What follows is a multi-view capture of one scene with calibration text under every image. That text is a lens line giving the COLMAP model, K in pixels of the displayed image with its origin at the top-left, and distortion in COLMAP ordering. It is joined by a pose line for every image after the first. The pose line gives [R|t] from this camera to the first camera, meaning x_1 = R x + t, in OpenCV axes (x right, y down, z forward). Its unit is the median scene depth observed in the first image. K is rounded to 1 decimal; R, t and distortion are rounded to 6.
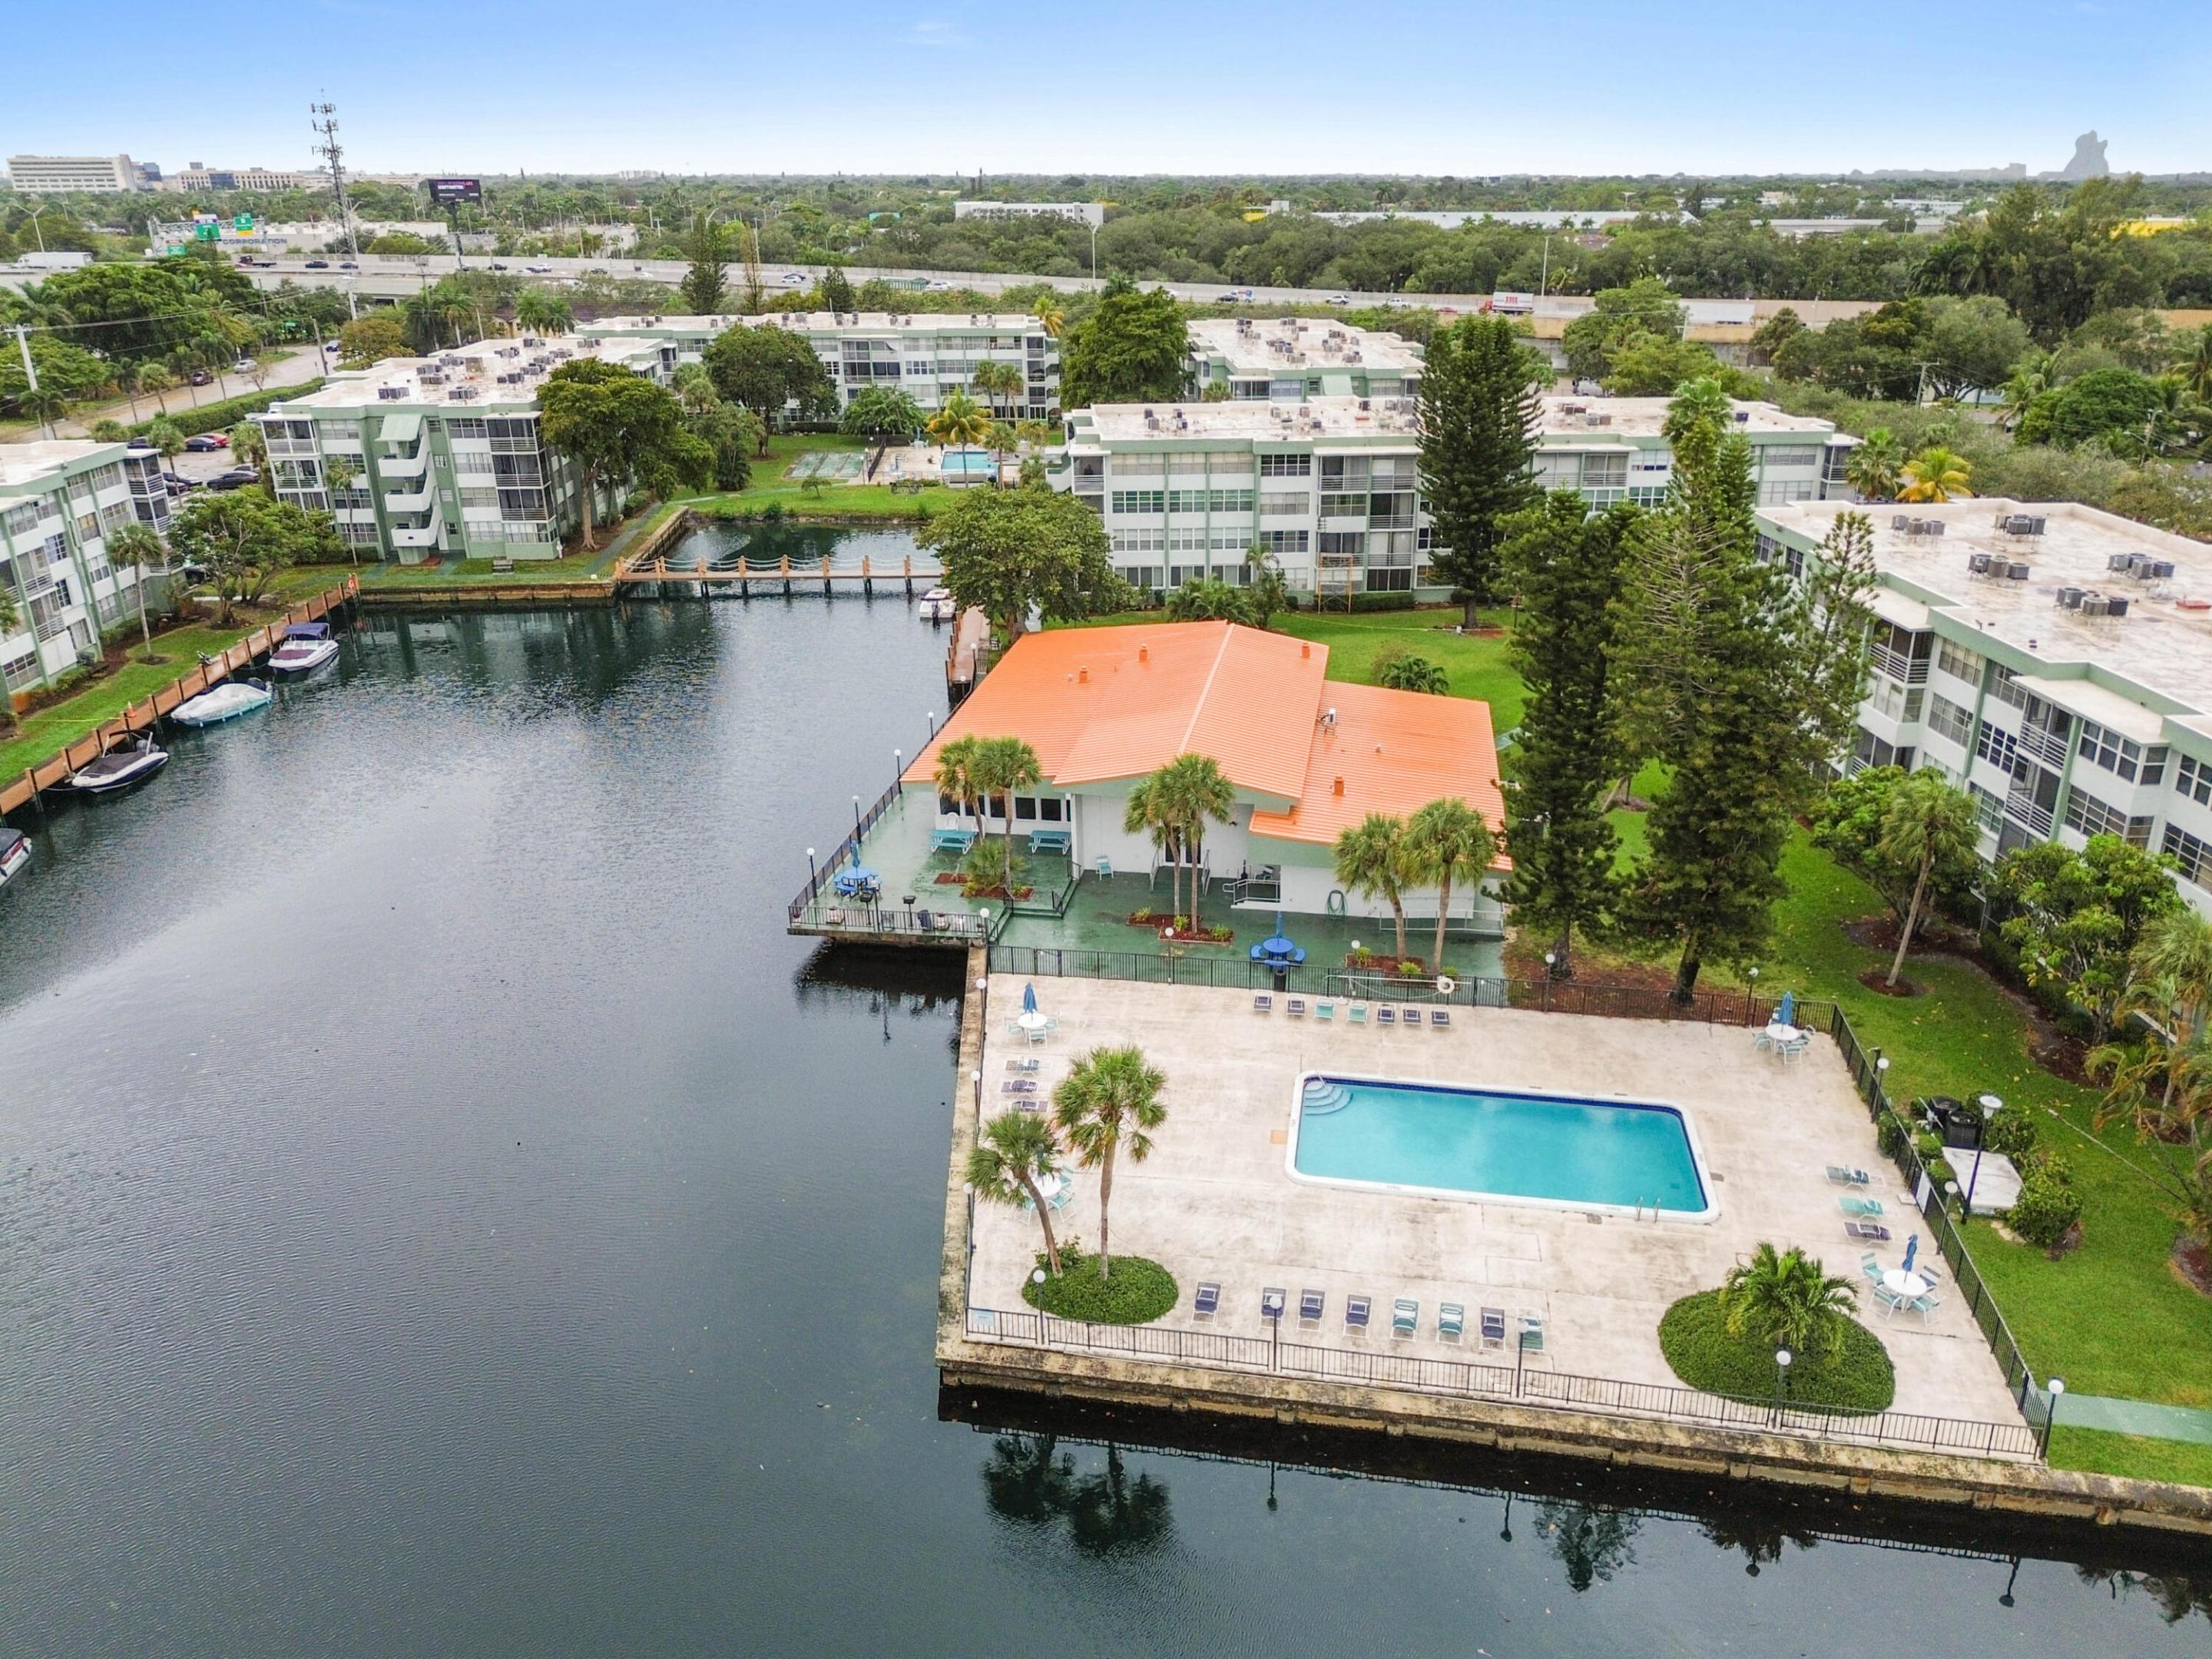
lens RADIAL K [[1641.6, 0, 1146.0], [0, 1641.6, 846.6], [0, 0, 1]] dist [0.038075, -0.046139]
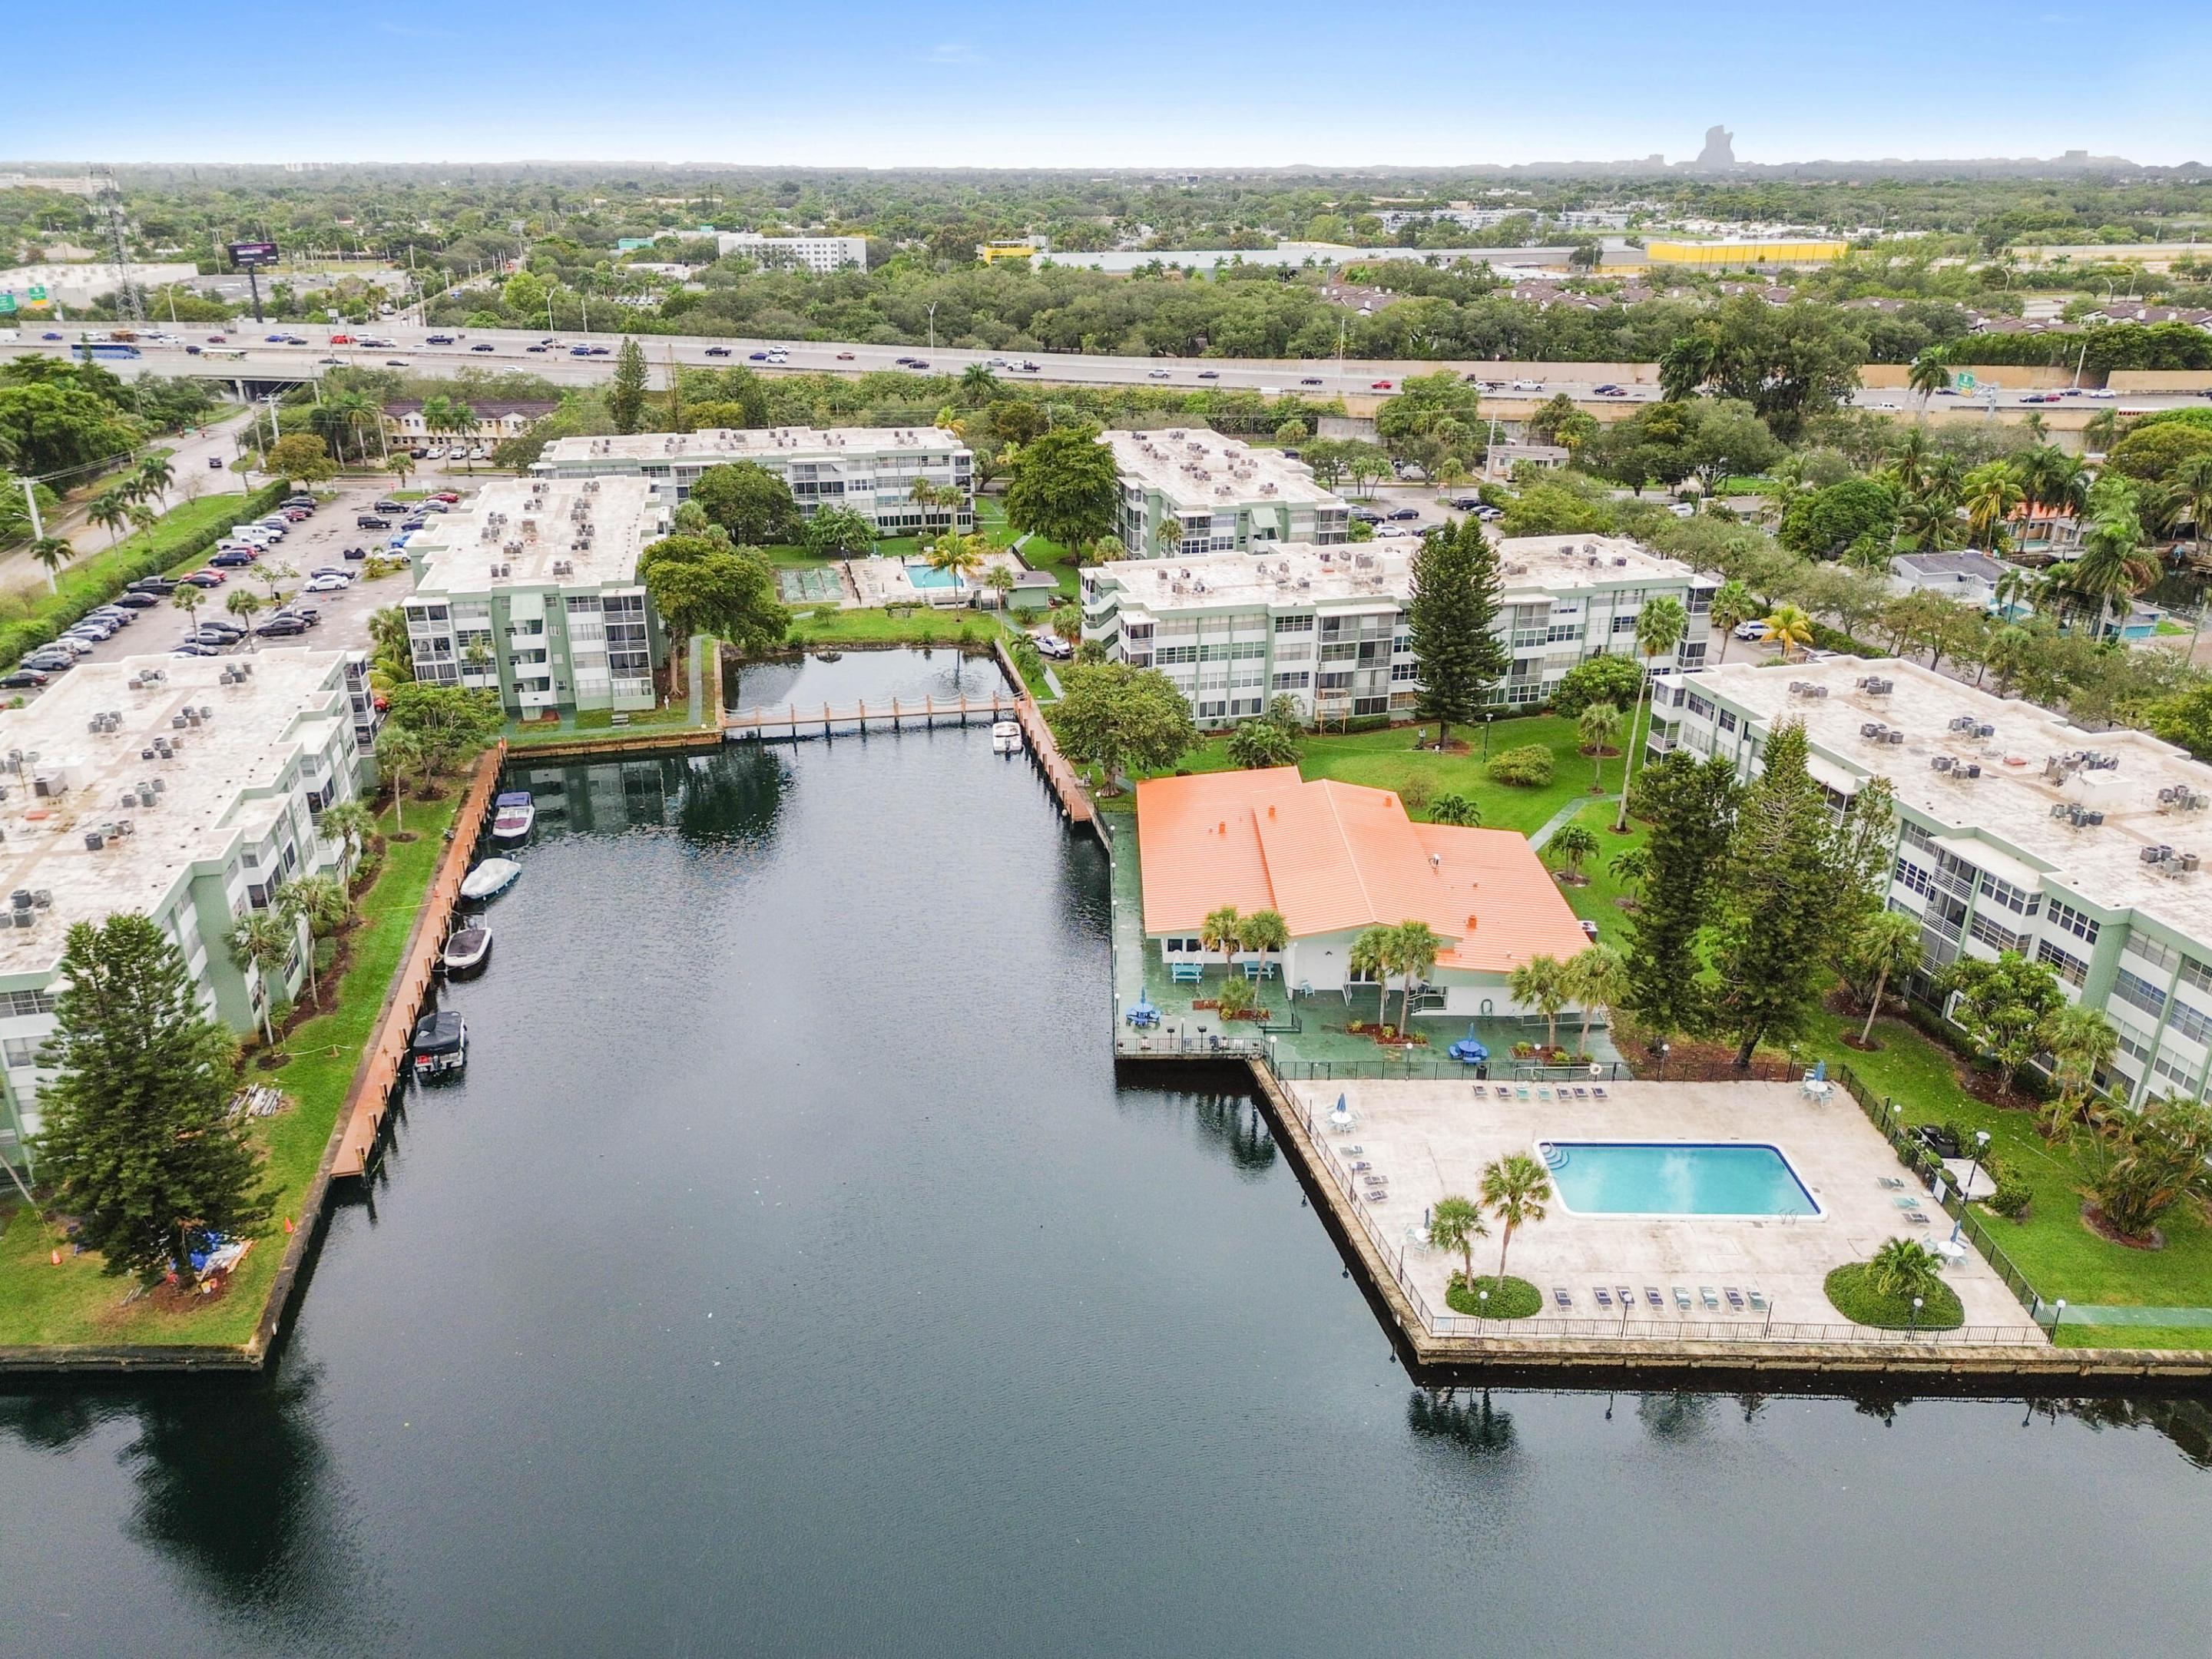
lens RADIAL K [[1624.0, 0, 1106.0], [0, 1624.0, 829.5], [0, 0, 1]] dist [0.043330, -0.040287]
pose [[0.988371, -0.055643, 0.141512, -0.258850], [0.055499, 0.998446, 0.004966, -0.093775], [-0.141569, 0.002945, 0.989924, -0.229226]]
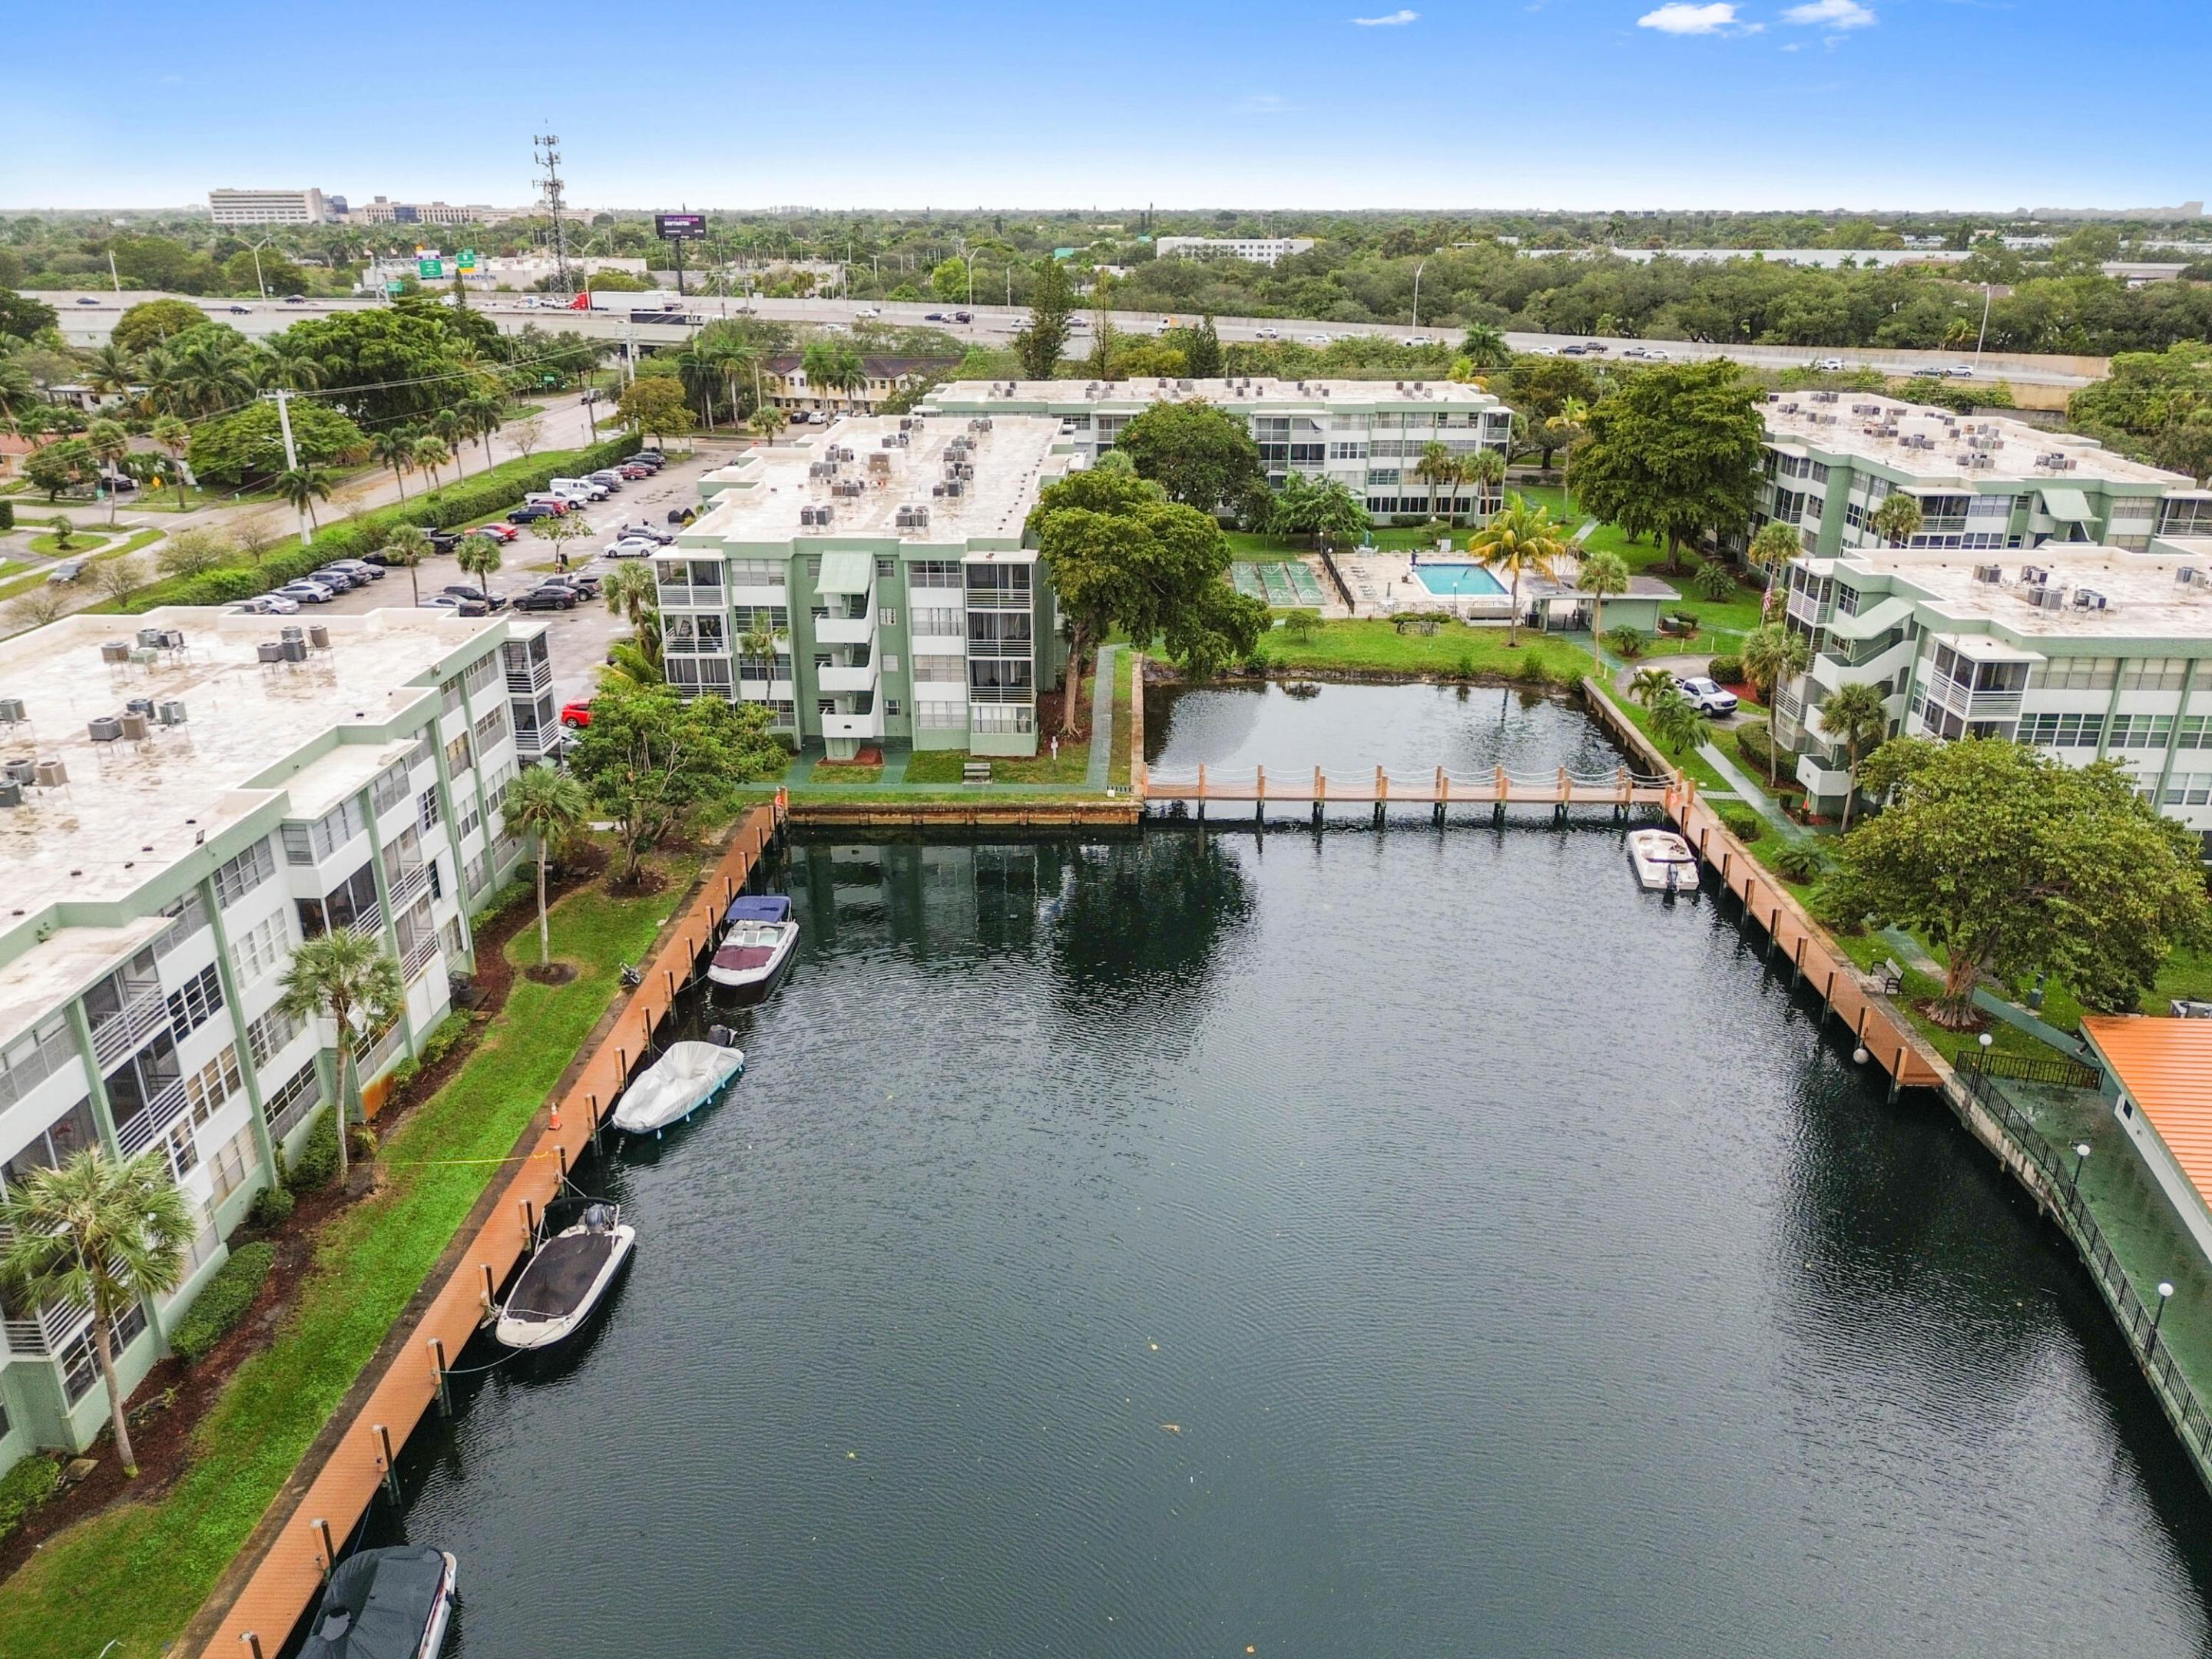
lens RADIAL K [[1624.0, 0, 1106.0], [0, 1624.0, 829.5], [0, 0, 1]] dist [0.043330, -0.040287]
pose [[0.995795, 0.033179, -0.085390, -0.328766], [-0.035223, 0.999125, -0.022540, -0.156939], [0.084567, 0.025453, 0.996093, 0.385136]]
